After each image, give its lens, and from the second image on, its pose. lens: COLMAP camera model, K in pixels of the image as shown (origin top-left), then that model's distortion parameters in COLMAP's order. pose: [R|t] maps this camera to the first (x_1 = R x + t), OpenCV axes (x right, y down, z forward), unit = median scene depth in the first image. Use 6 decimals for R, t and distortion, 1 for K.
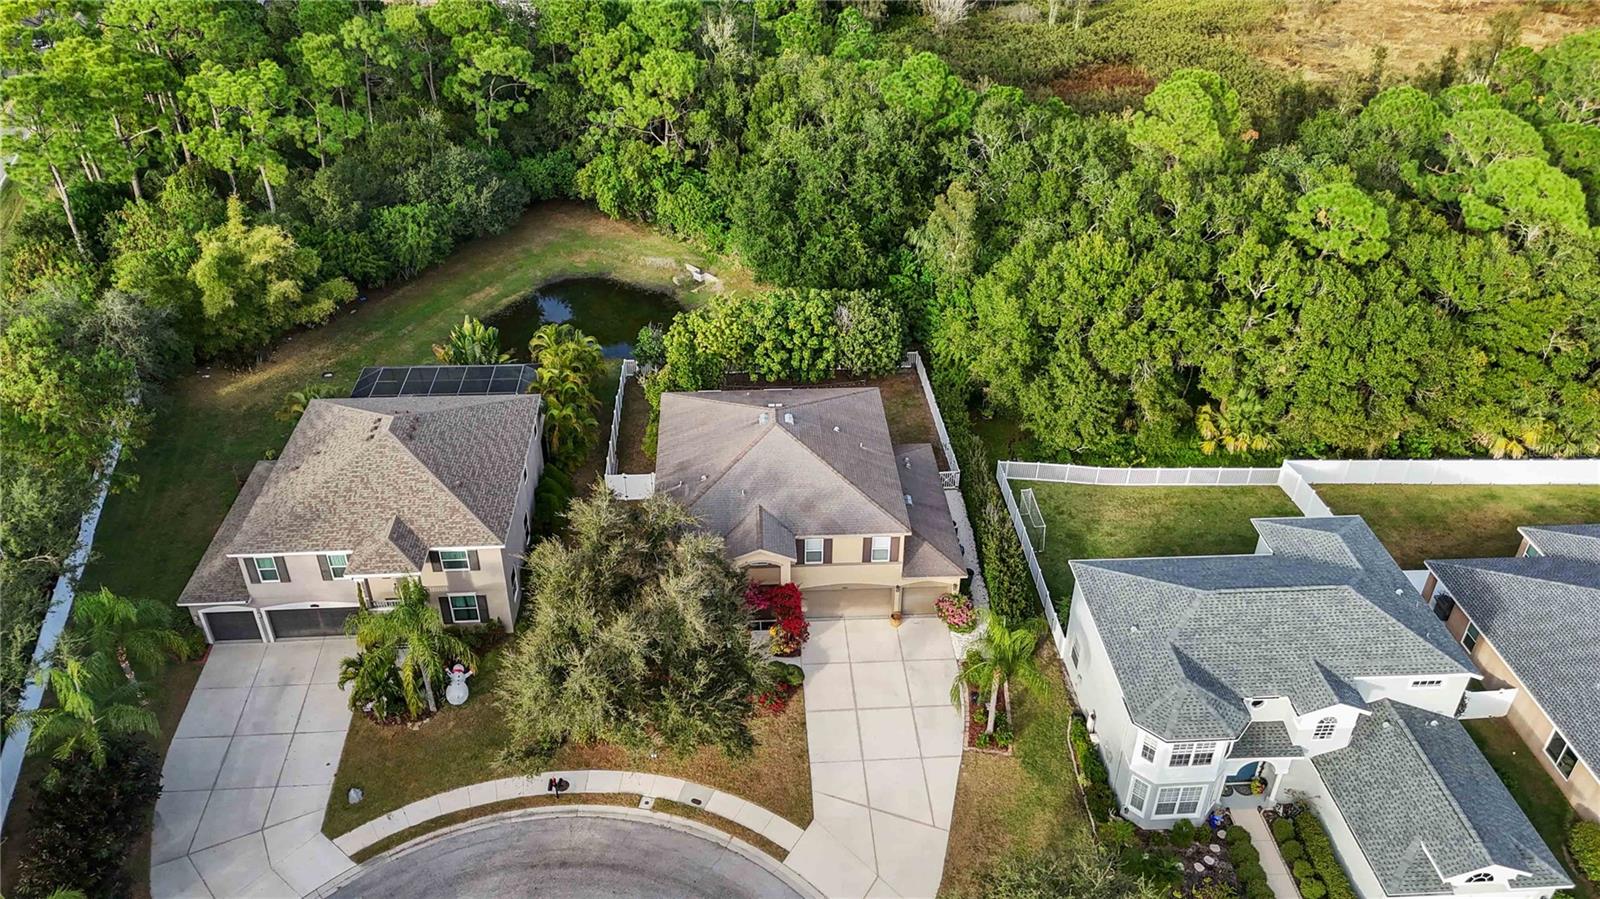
lens RADIAL K [[1185.0, 0, 799.8], [0, 1185.0, 451.0], [0, 0, 1]] dist [0.054904, -0.045611]
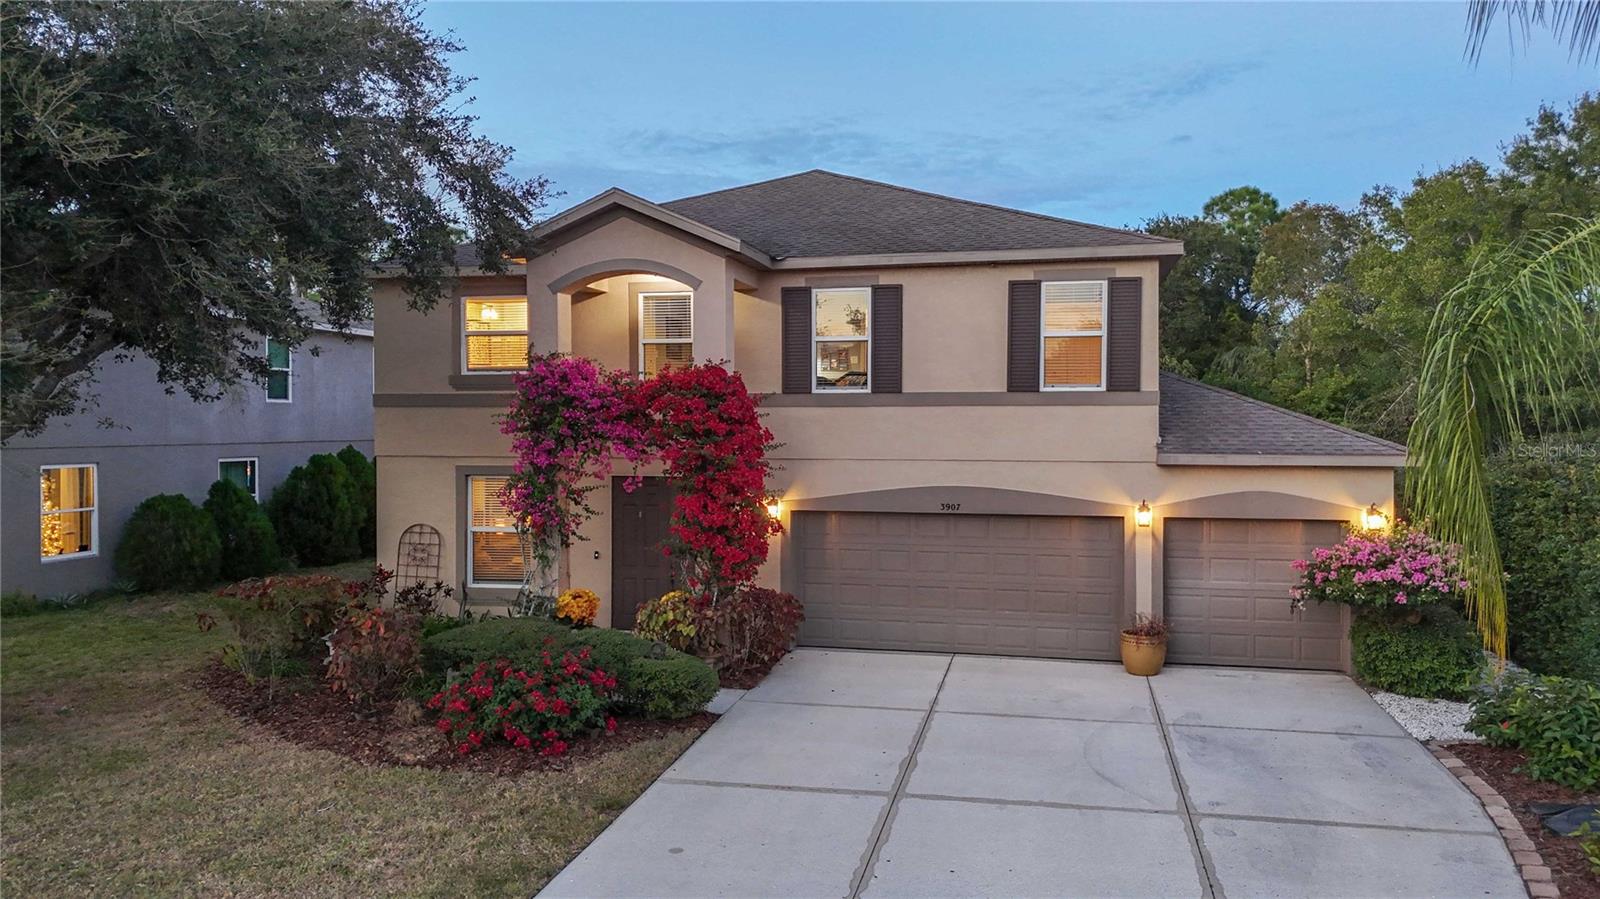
lens RADIAL K [[1185.0, 0, 799.4], [0, 1185.0, 452.0], [0, 0, 1]] dist [0.054904, -0.045611]
pose [[0.961146, 0.002318, -0.276030, 0.080582], [-0.150479, 0.842717, -0.516898, 0.253474], [0.231417, 0.538352, 0.810323, 0.737573]]
